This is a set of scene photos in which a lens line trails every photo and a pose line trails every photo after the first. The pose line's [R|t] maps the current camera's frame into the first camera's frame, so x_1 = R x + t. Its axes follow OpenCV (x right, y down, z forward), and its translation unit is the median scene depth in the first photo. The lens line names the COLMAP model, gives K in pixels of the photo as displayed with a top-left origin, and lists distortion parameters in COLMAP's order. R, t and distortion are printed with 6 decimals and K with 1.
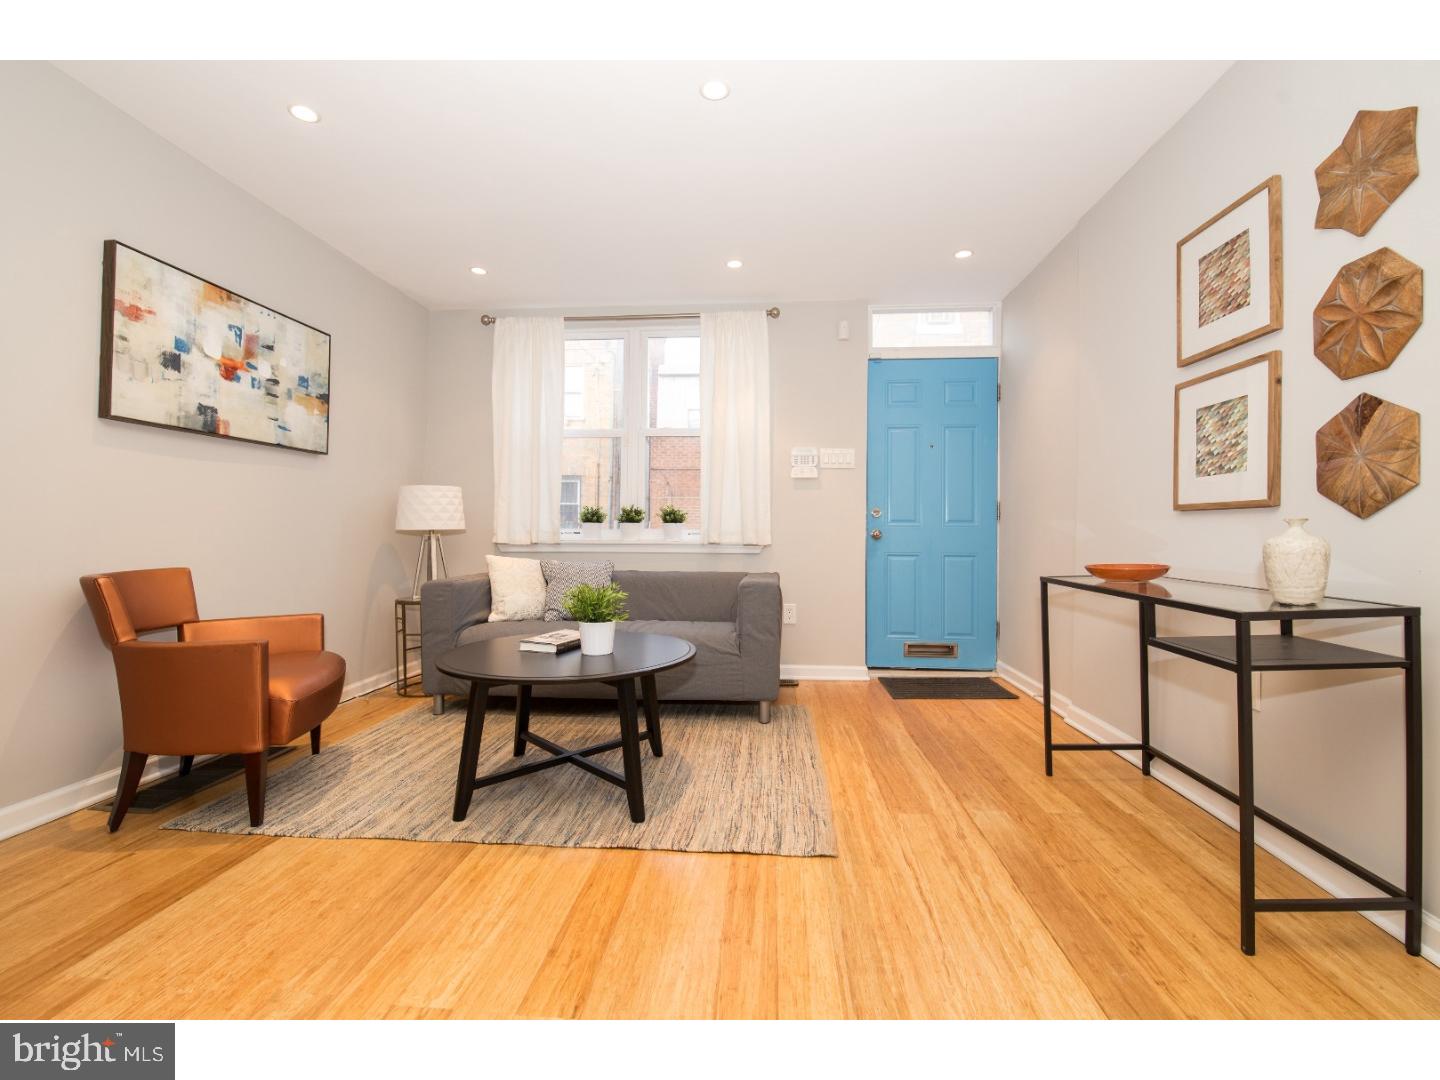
lens RADIAL K [[633.4, 0, 714.5], [0, 633.4, 532.7], [0, 0, 1]] dist [-0.003955, -0.005326]
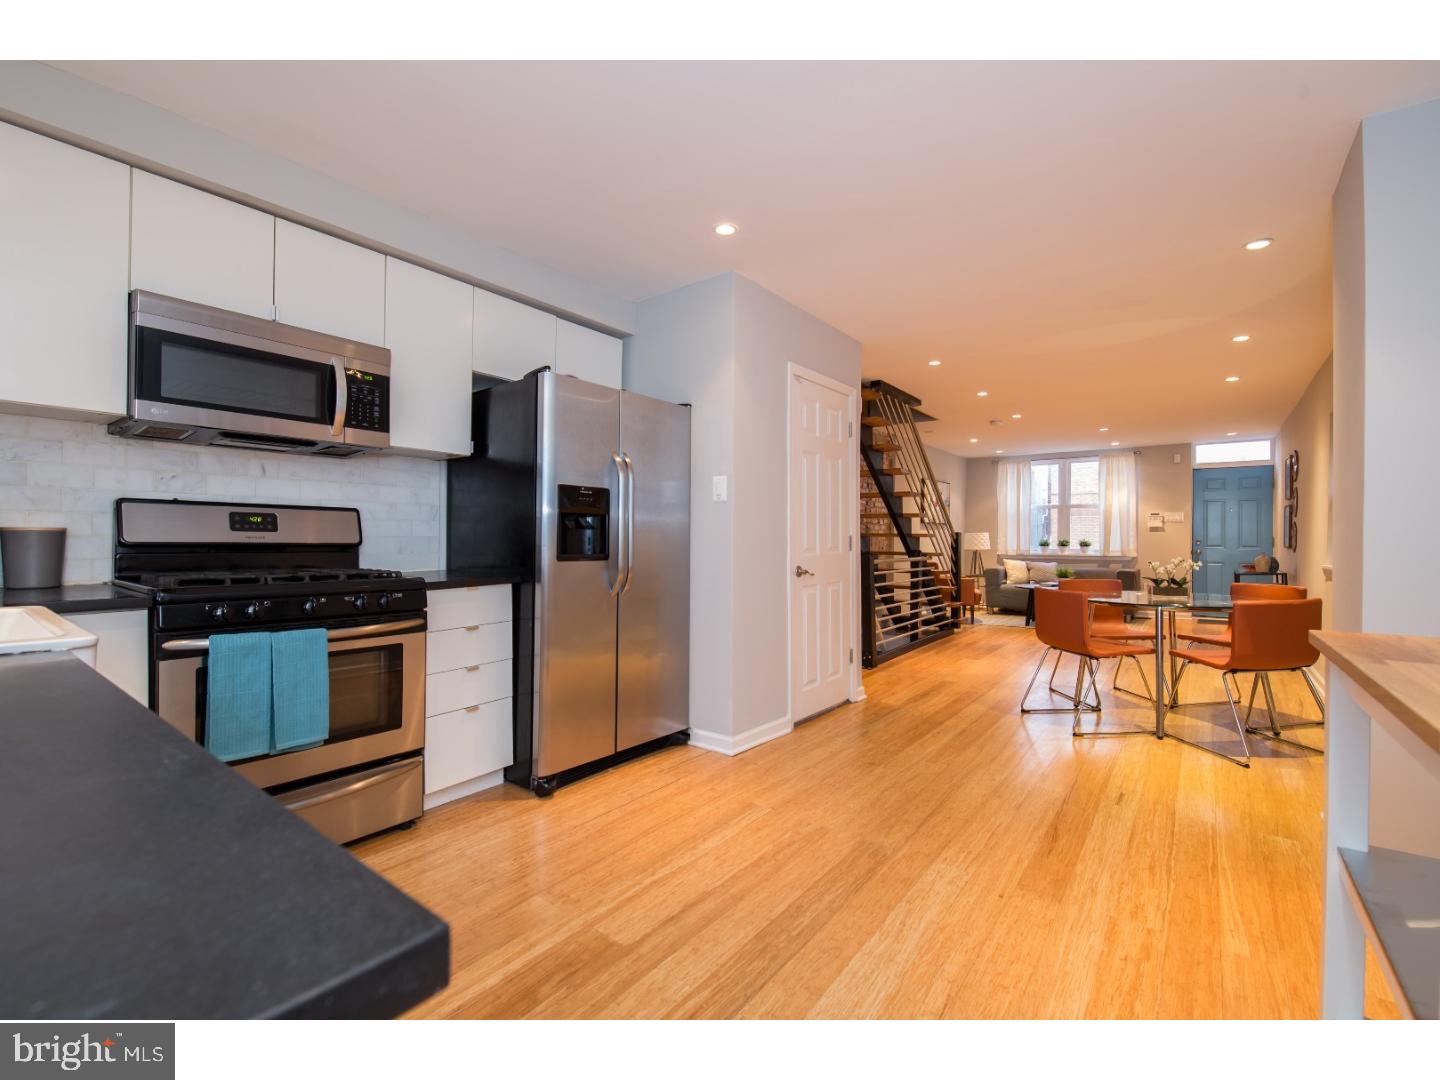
lens RADIAL K [[633.4, 0, 698.2], [0, 633.4, 538.8], [0, 0, 1]] dist [-0.003955, -0.005326]
pose [[0.837467, -0.002664, -0.546481, 0.019869], [0.001131, 0.999994, -0.003141, -0.064685], [0.546486, 0.002013, 0.837466, -2.766294]]
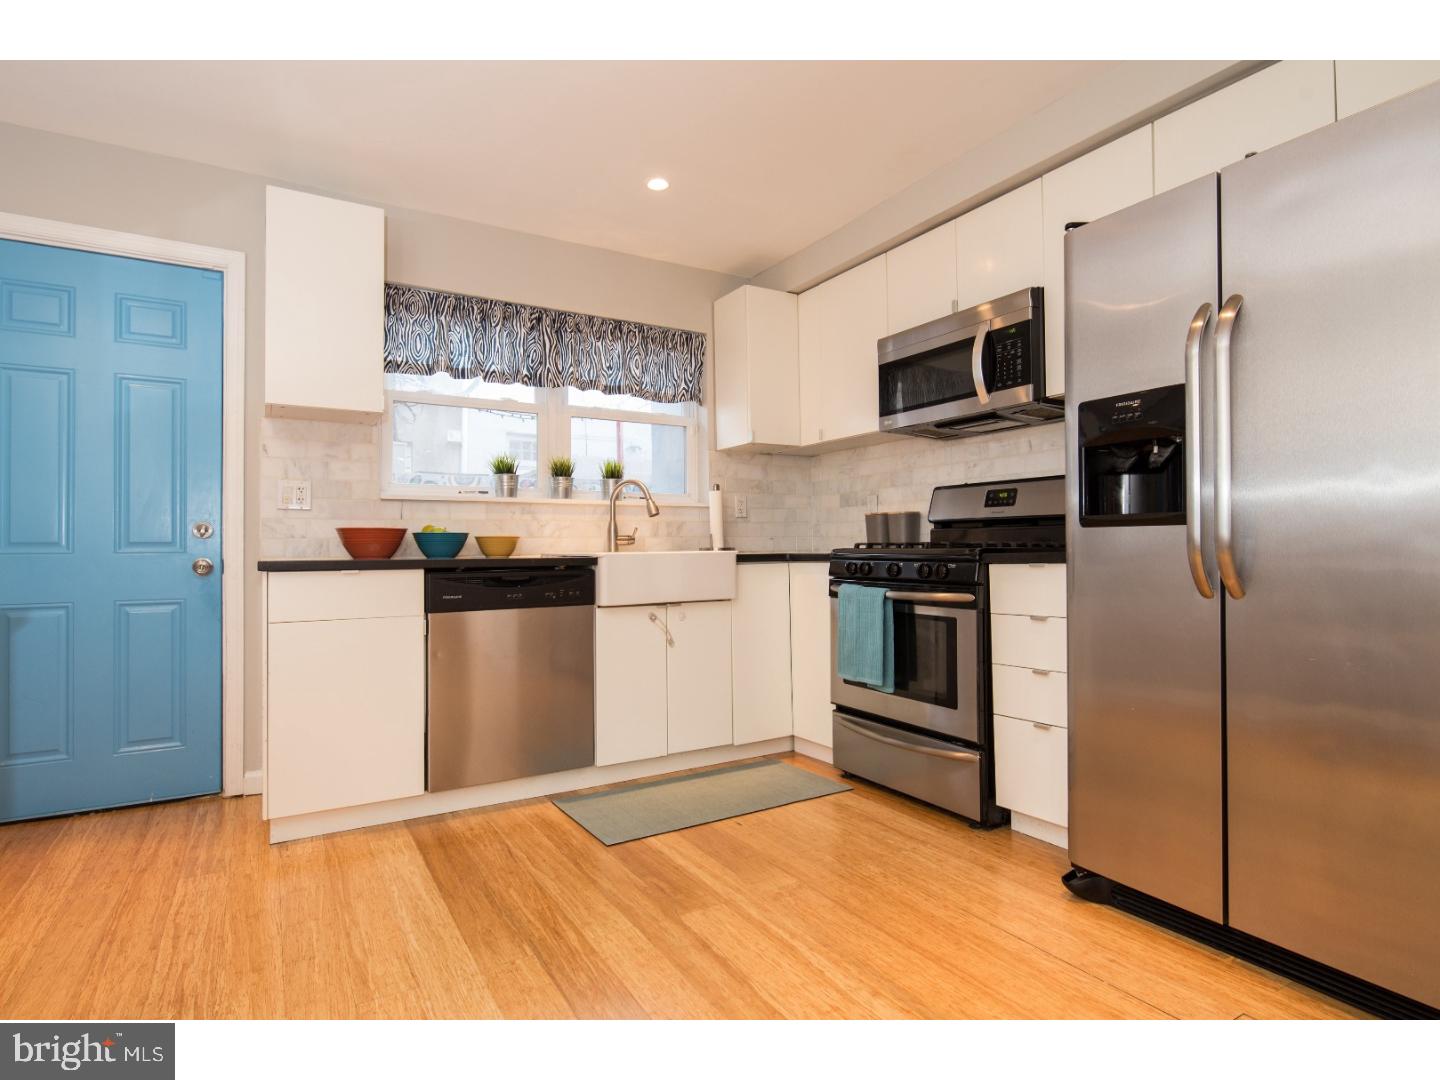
lens RADIAL K [[743.9, 0, 717.6], [0, 743.9, 541.1], [0, 0, 1]] dist [0.005454, -0.000762]
pose [[-0.803113, -0.009542, -0.595750, 0.011833], [-0.000837, 0.999889, -0.014887, -0.005666], [0.595826, -0.011457, -0.803032, -1.636773]]
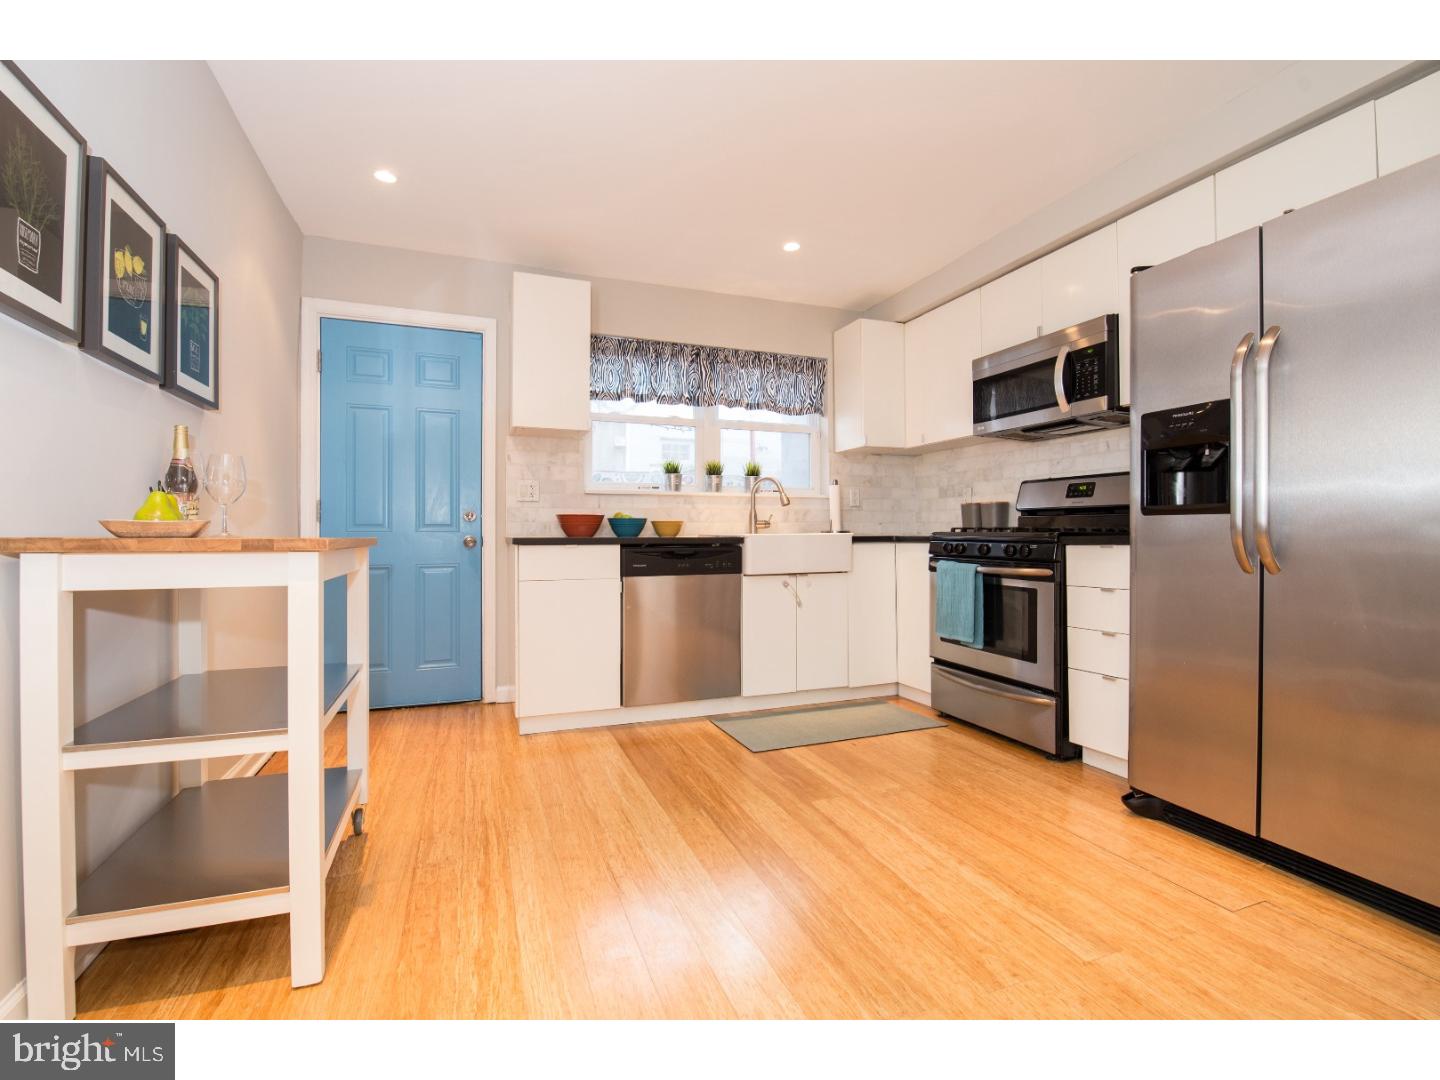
lens RADIAL K [[633.4, 0, 711.6], [0, 633.4, 531.2], [0, 0, 1]] dist [-0.003955, -0.005326]
pose [[-0.898734, -0.009822, -0.438384, 0.095040], [-0.008478, 0.999951, -0.005024, -0.002930], [0.438412, -0.000798, -0.898774, -1.550228]]
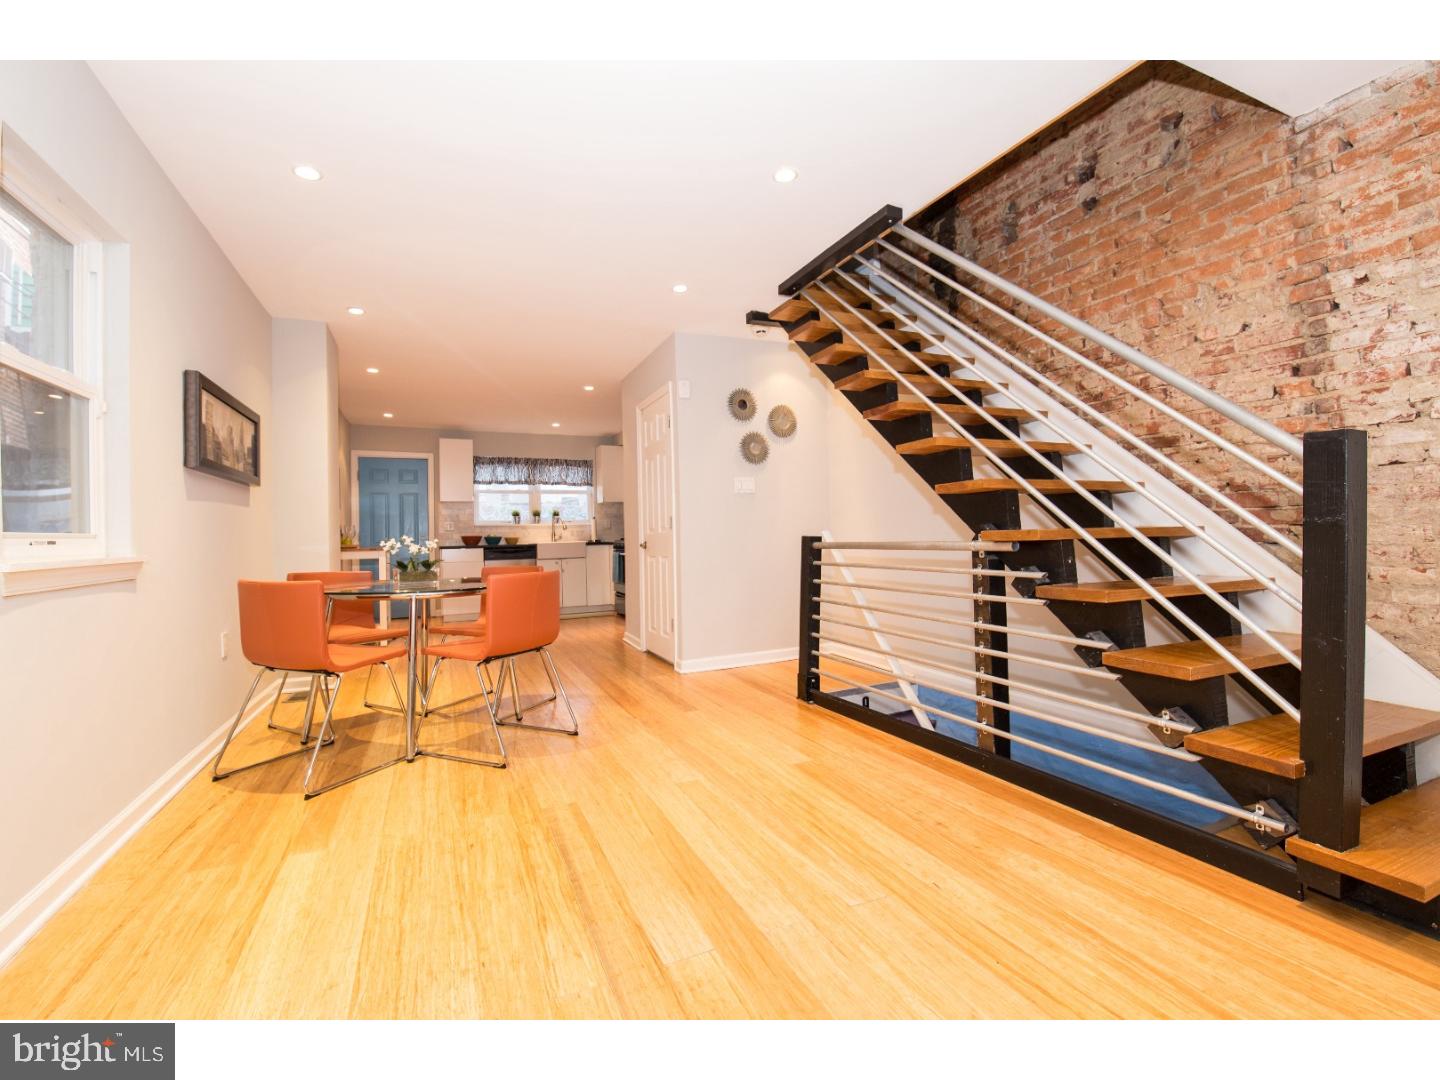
lens RADIAL K [[633.4, 0, 716.6], [0, 633.4, 536.2], [0, 0, 1]] dist [-0.003955, -0.005326]
pose [[-0.875512, 0.009557, -0.483103, 0.213427], [0.014435, 0.999875, -0.006380, -0.003759], [0.482982, -0.012560, -0.875540, 0.520740]]
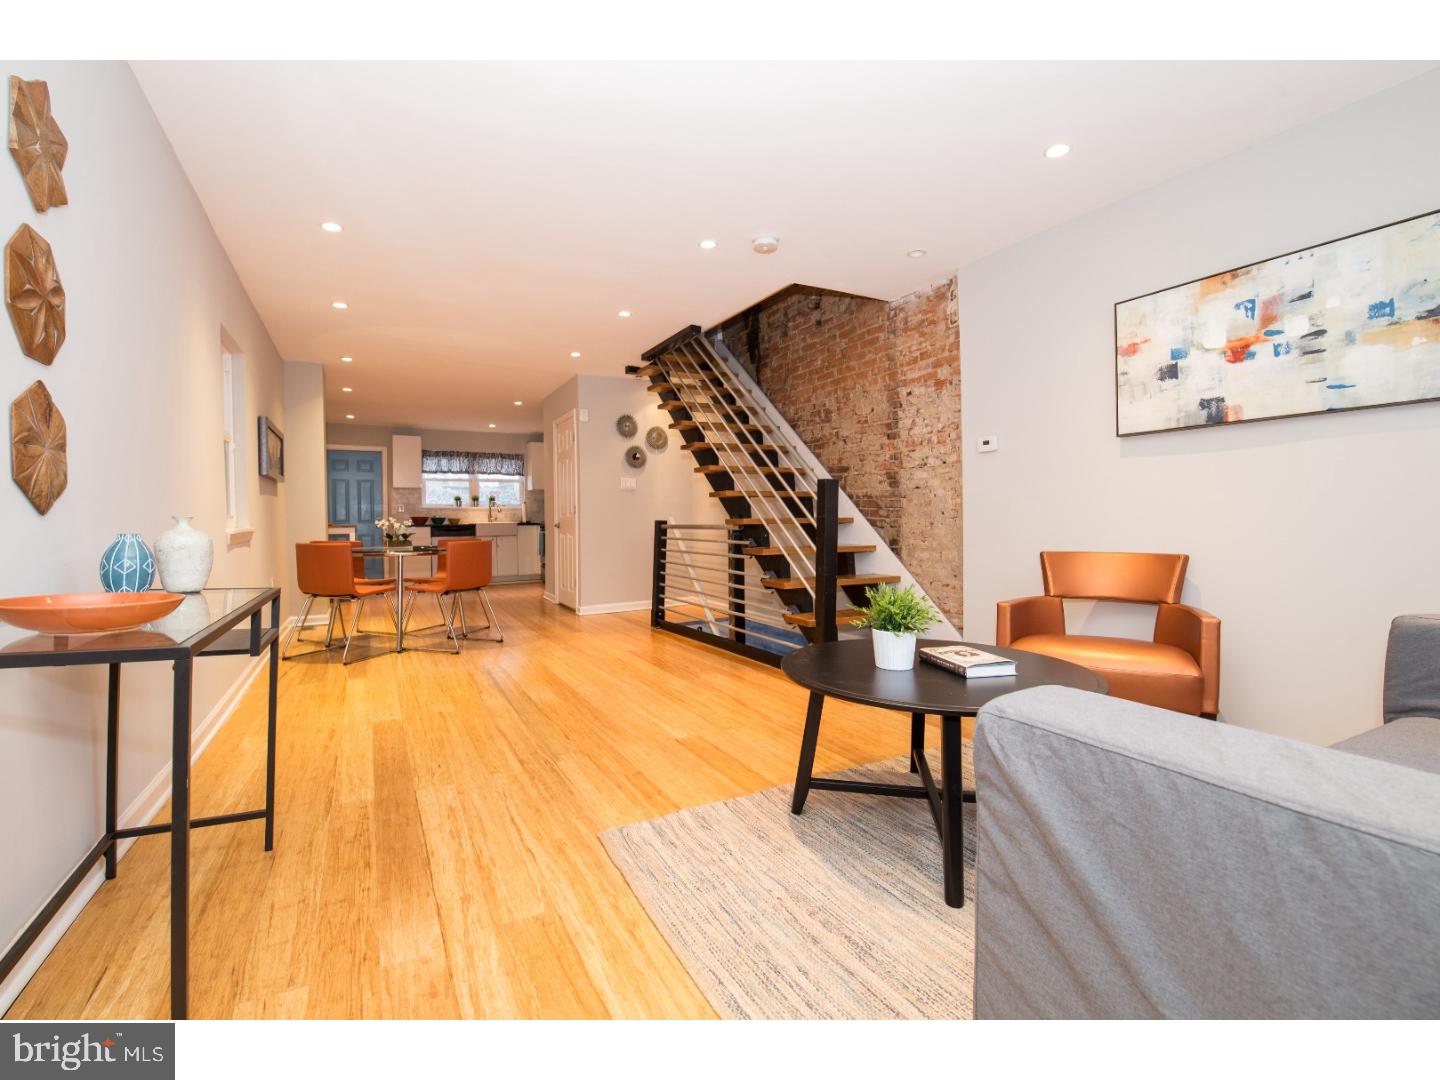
lens RADIAL K [[633.4, 0, 715.2], [0, 633.4, 532.9], [0, 0, 1]] dist [-0.003955, -0.005326]
pose [[-0.830368, 0.013069, -0.557063, 0.404561], [0.004004, 0.999839, 0.017488, -0.004073], [0.557202, 0.012291, -0.830286, 1.310786]]
